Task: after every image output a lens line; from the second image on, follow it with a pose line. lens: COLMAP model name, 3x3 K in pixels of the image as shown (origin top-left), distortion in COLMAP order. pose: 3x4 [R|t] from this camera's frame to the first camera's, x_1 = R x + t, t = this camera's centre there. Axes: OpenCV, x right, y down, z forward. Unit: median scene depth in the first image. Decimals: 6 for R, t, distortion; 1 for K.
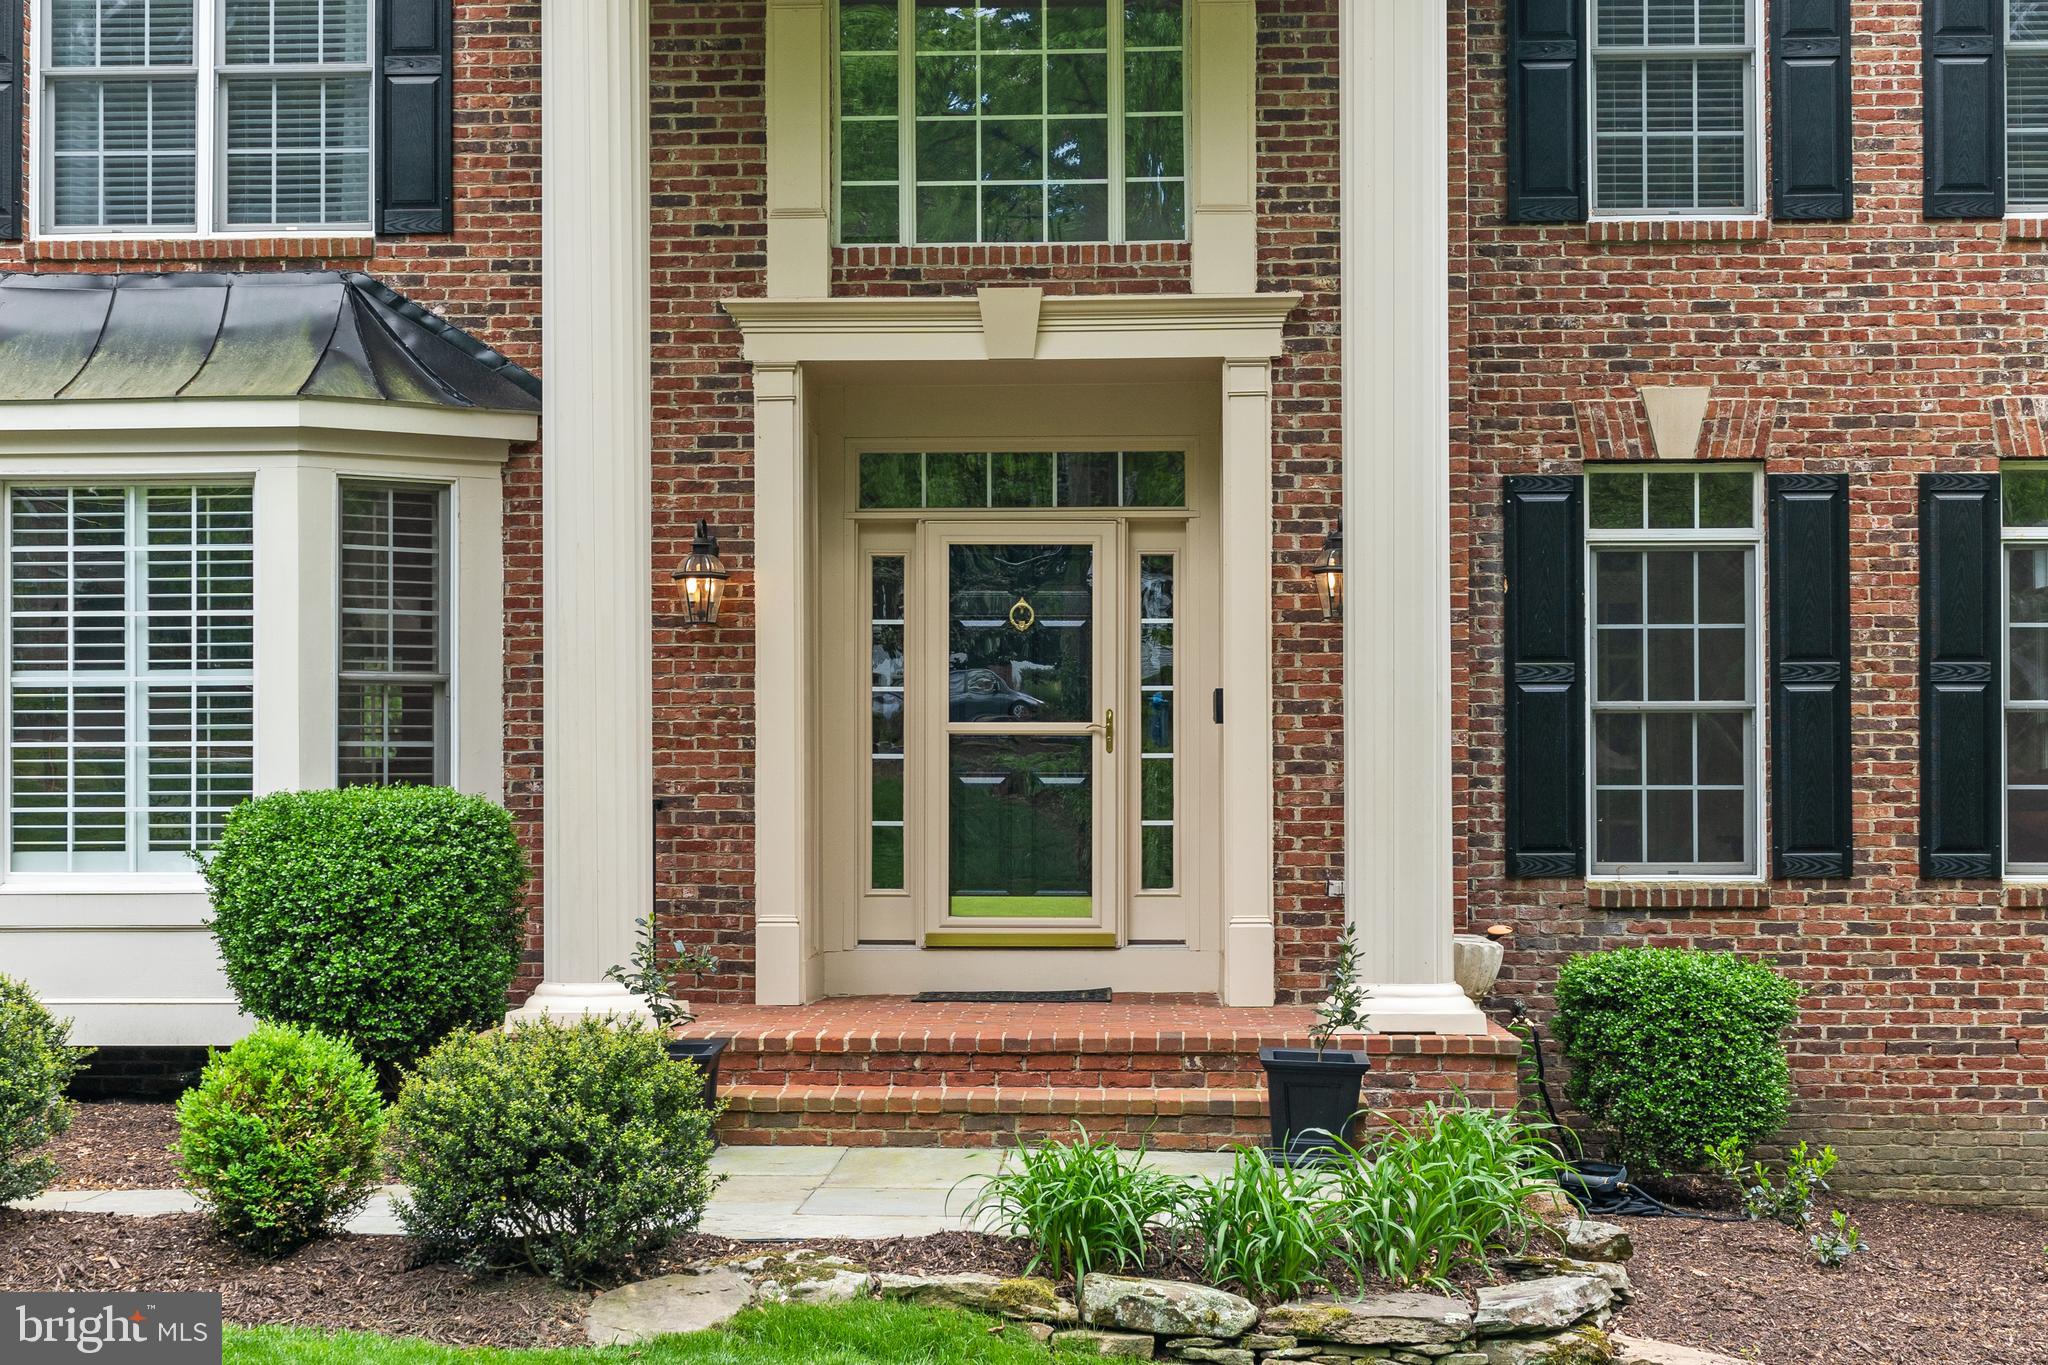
lens RADIAL K [[3032.3, 0, 1025.1], [0, 3032.3, 665.9], [0, 0, 1]] dist [-0.001140, 0.000000]
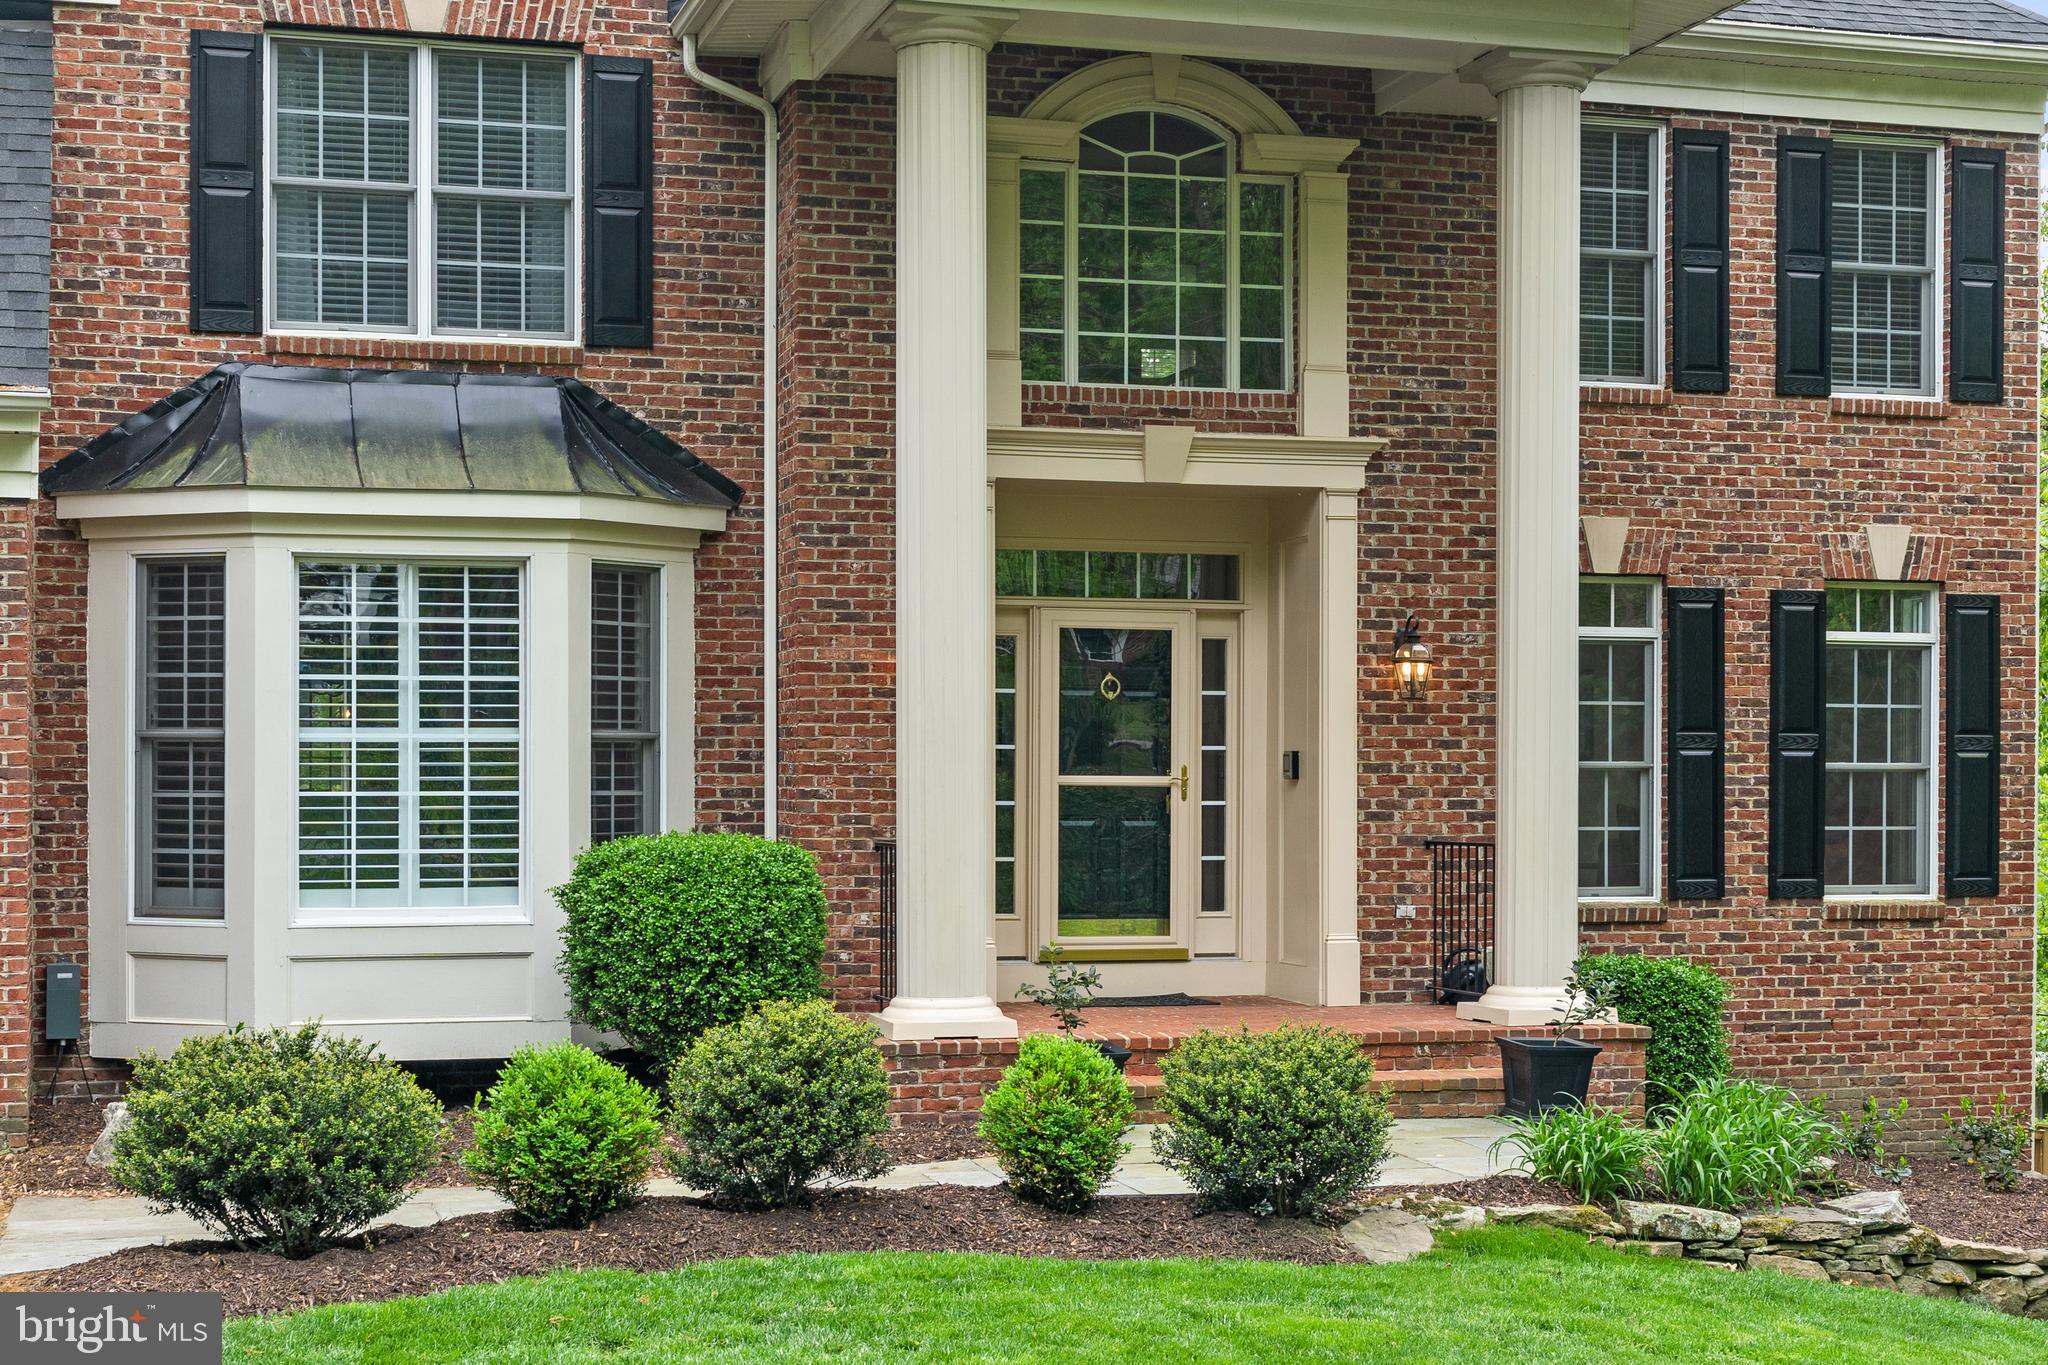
lens RADIAL K [[3068.8, 0, 1022.7], [0, 3068.8, 699.9], [0, 0, 1]] dist [0.003198, 0.000000]
pose [[0.946375, 0.012190, 0.322840, -0.440374], [-0.017053, 0.999780, 0.012237, -0.026509], [-0.322620, -0.017086, 0.946374, -0.152252]]
